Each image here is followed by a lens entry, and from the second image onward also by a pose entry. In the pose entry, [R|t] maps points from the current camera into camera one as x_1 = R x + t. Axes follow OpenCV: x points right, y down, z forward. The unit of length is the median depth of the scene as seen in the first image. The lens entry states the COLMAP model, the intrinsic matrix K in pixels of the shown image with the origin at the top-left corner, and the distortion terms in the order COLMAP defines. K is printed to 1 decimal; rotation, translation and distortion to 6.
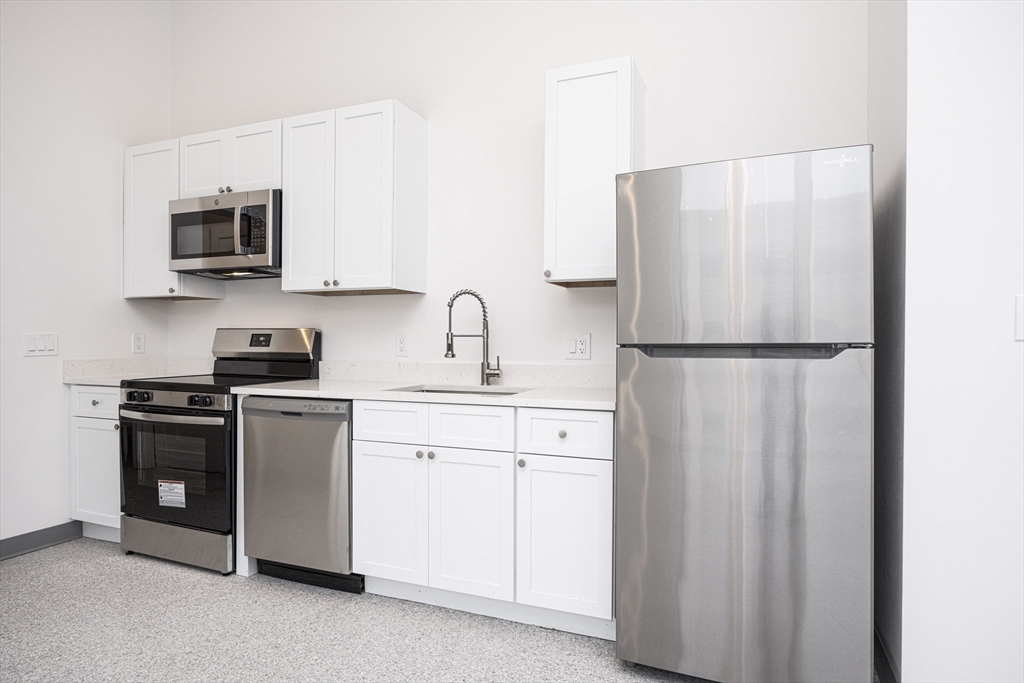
lens RADIAL K [[611.5, 0, 504.0], [0, 611.5, 337.9], [0, 0, 1]] dist [-0.000528, 0.000168]
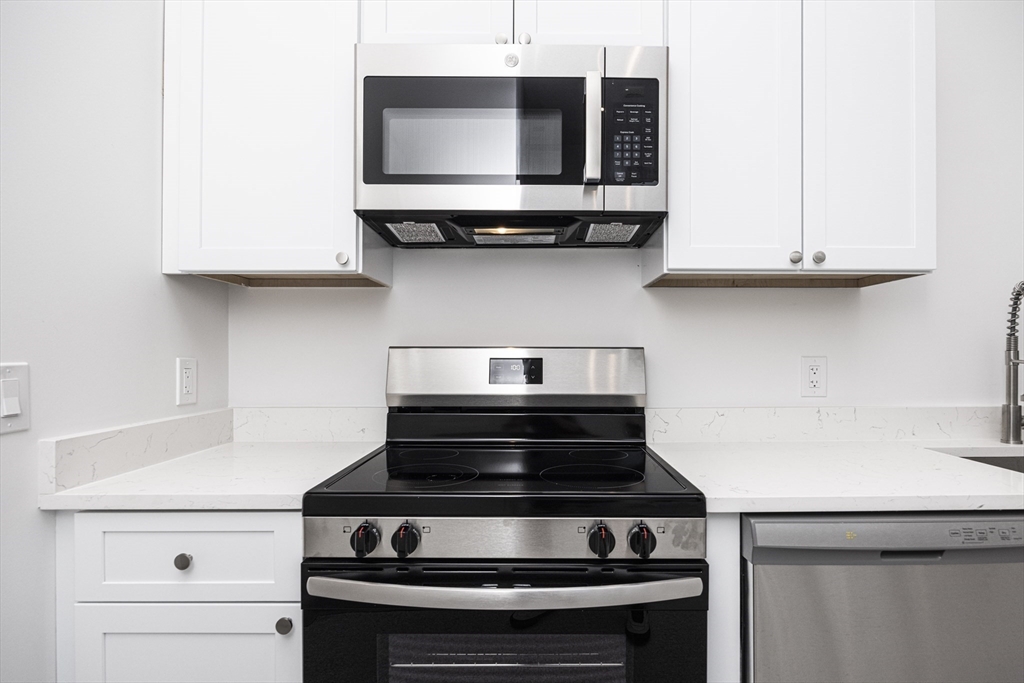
lens RADIAL K [[560.7, 0, 538.1], [0, 560.7, 344.4], [0, 0, 1]] dist [-0.010729, -0.000422]
pose [[0.912031, 0.001739, 0.410117, -0.678674], [0.002305, 0.999953, -0.009366, -0.015768], [-0.410114, 0.009487, 0.911985, 0.689740]]
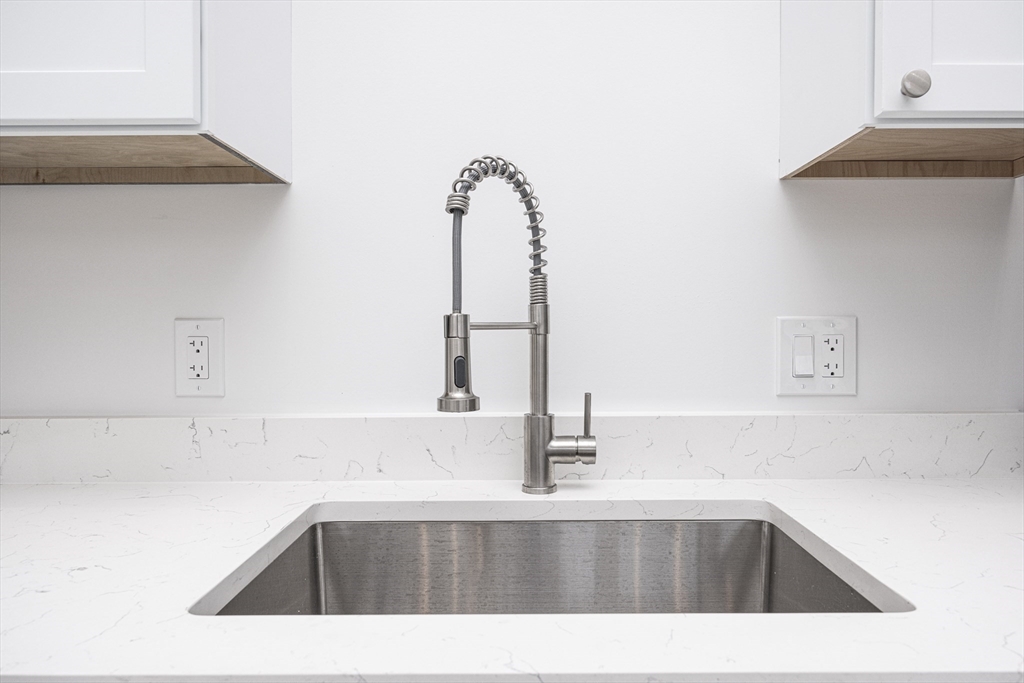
lens RADIAL K [[750.9, 0, 521.6], [0, 750.9, 347.1], [0, 0, 1]] dist [-0.011385, -0.001768]
pose [[0.923334, -0.016170, 0.383657, -0.177770], [0.005005, 0.999535, 0.030083, -0.003929], [-0.383965, -0.025856, 0.922986, 0.666457]]
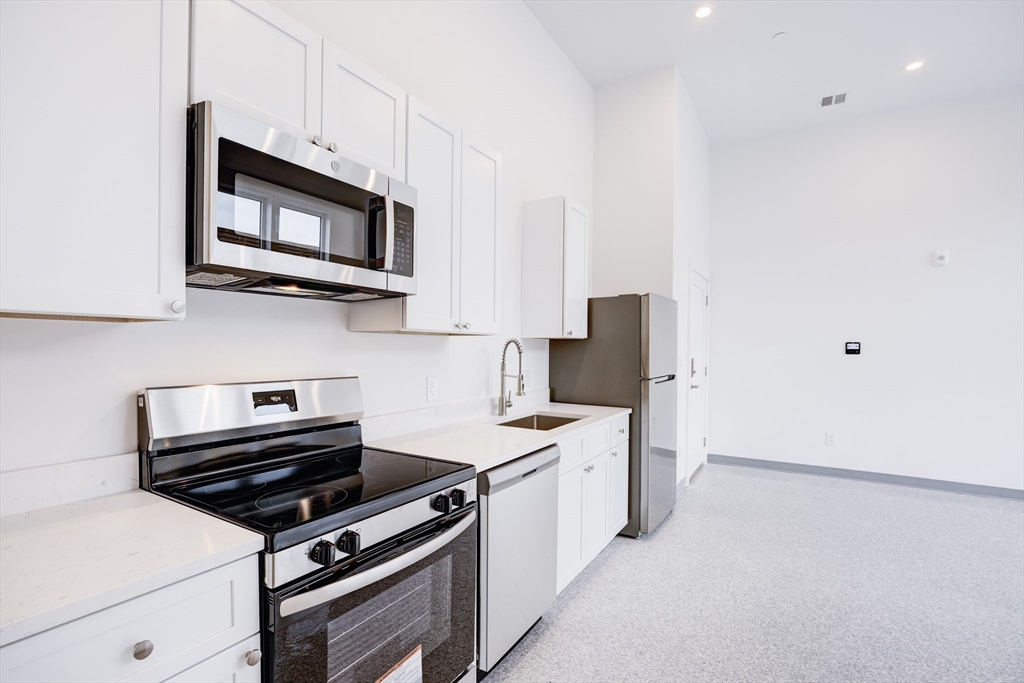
lens RADIAL K [[474.5, 0, 510.8], [0, 474.5, 350.9], [0, 0, 1]] dist [-0.018499, 0.000458]
pose [[0.139937, -0.009154, 0.990118, -0.972230], [-0.013776, 0.999842, 0.011191, -0.063263], [-0.990065, -0.015206, 0.139789, 0.851063]]
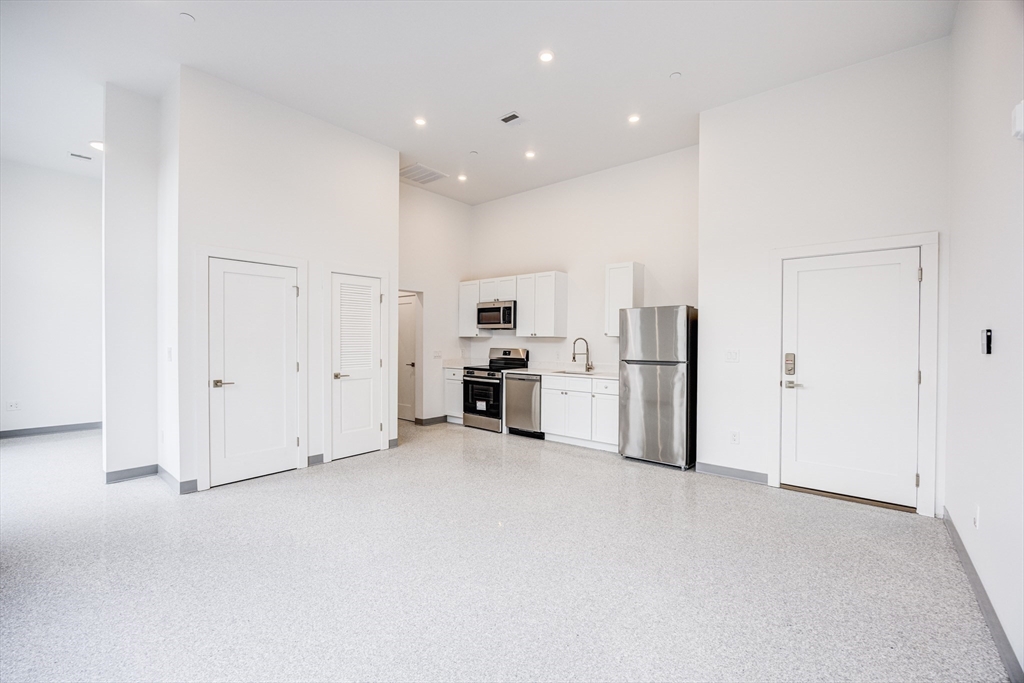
lens RADIAL K [[434.9, 0, 511.7], [0, 434.9, 343.6], [0, 0, 1]] dist [-0.002833, -0.000022]
pose [[0.956603, 0.006188, -0.291328, 0.215720], [-0.004044, 0.999960, 0.007961, -0.063891], [0.291366, -0.006438, 0.956590, -0.990766]]
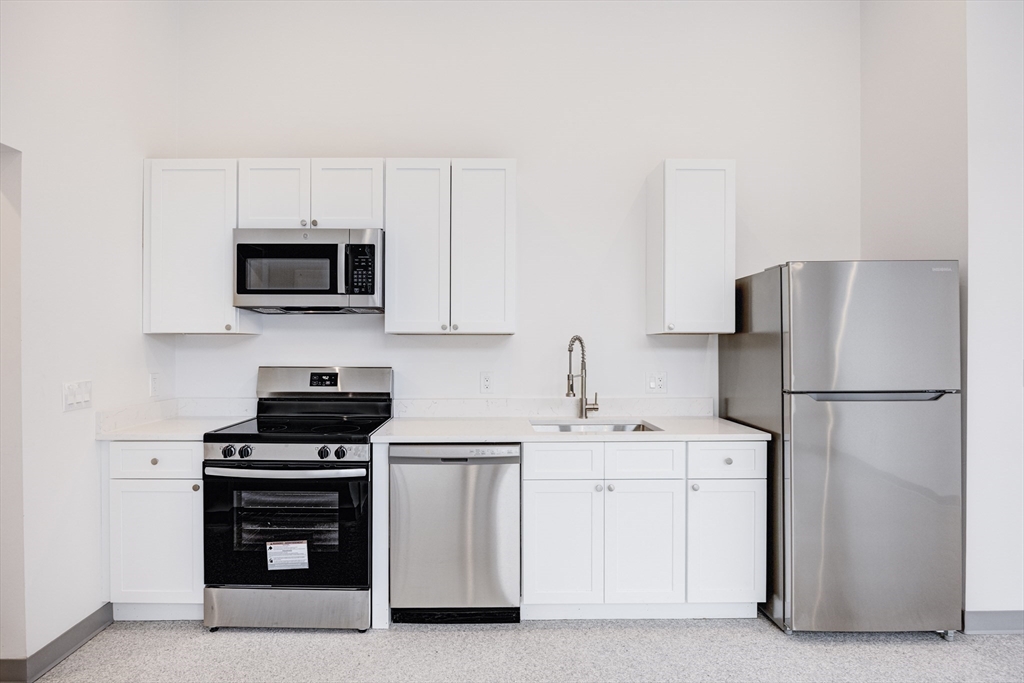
lens RADIAL K [[553.9, 0, 489.6], [0, 553.9, 338.4], [0, 0, 1]] dist [-0.012143, 0.001550]
pose [[0.915763, 0.001145, 0.401718, -0.607510], [0.000500, 0.999992, -0.003989, -0.067886], [-0.401719, 0.003854, 0.915755, 0.120823]]
